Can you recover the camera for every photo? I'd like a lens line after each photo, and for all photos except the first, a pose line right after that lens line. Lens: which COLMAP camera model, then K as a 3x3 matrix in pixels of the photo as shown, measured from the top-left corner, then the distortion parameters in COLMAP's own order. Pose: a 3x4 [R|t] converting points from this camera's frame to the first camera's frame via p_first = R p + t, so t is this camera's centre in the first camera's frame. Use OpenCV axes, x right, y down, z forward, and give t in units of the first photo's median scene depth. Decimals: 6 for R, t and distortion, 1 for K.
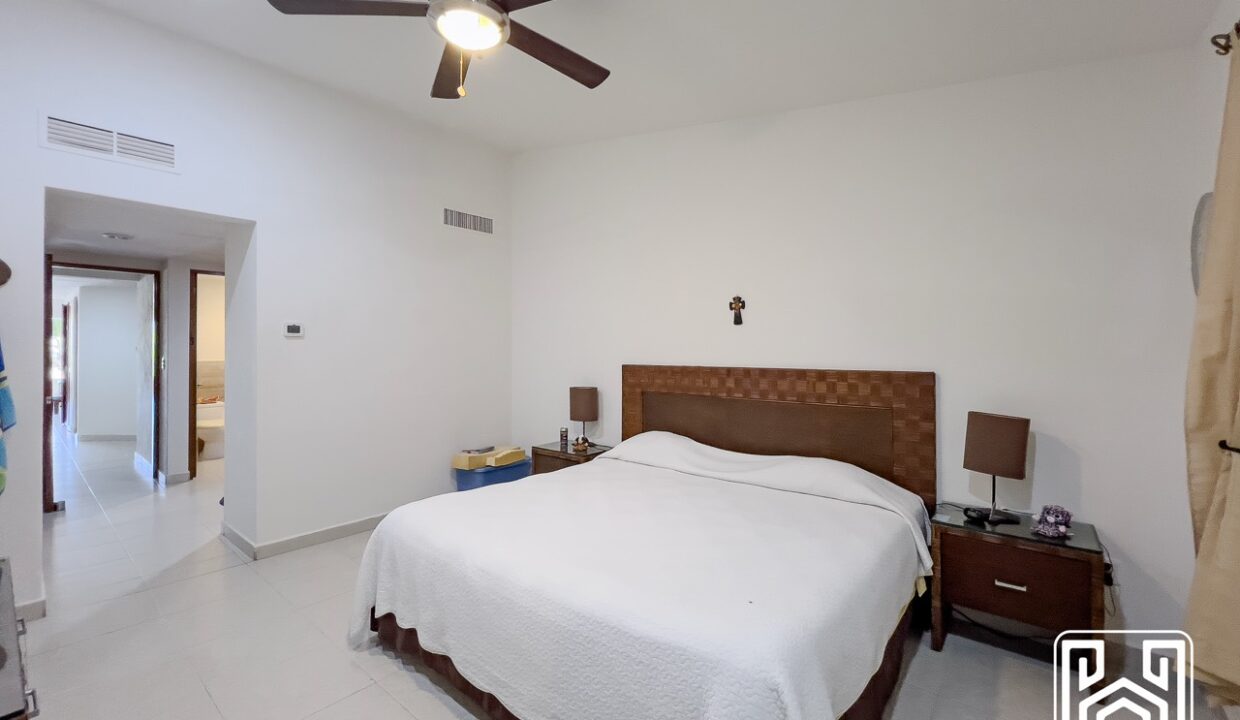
lens RADIAL K [[509.0, 0, 620.5], [0, 509.0, 352.7], [0, 0, 1]] dist [0.000061, 0.000125]
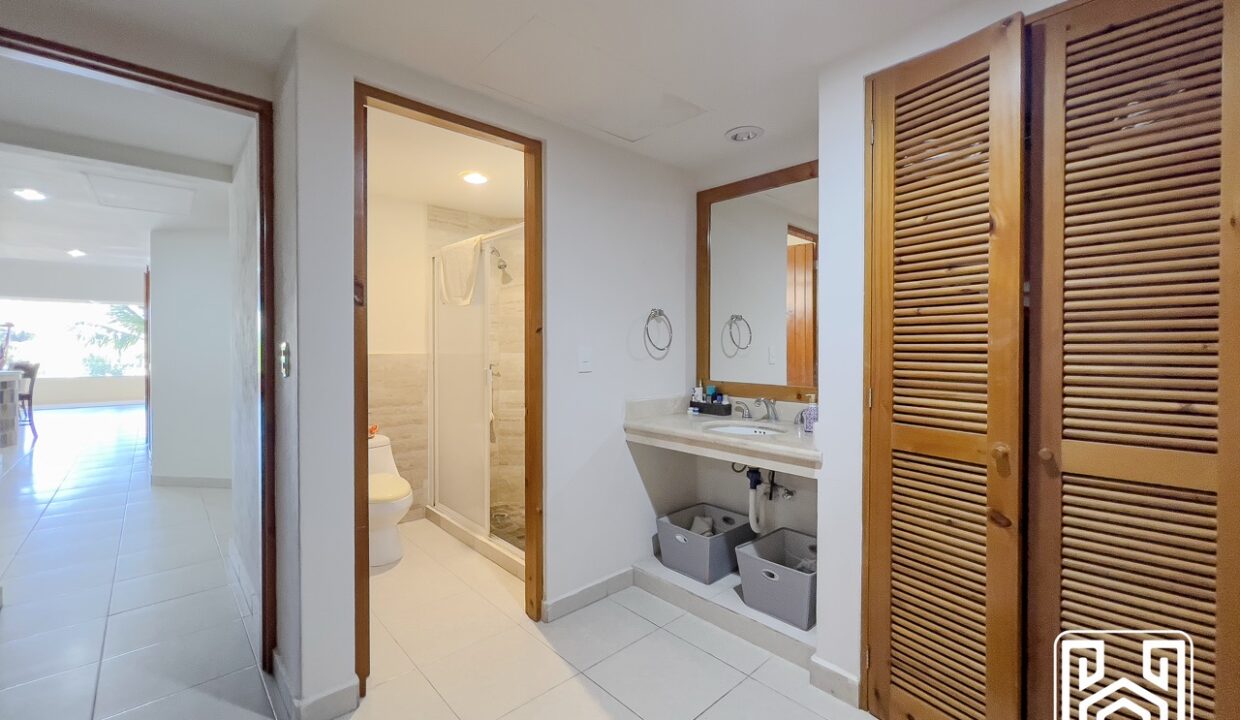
lens RADIAL K [[509.0, 0, 620.5], [0, 509.0, 352.7], [0, 0, 1]] dist [0.000061, 0.000125]
pose [[0.991117, 0.002909, -0.132960, -0.608418], [-0.000734, 0.999865, 0.016403, 0.008686], [0.132990, -0.016160, 0.990986, 0.669457]]
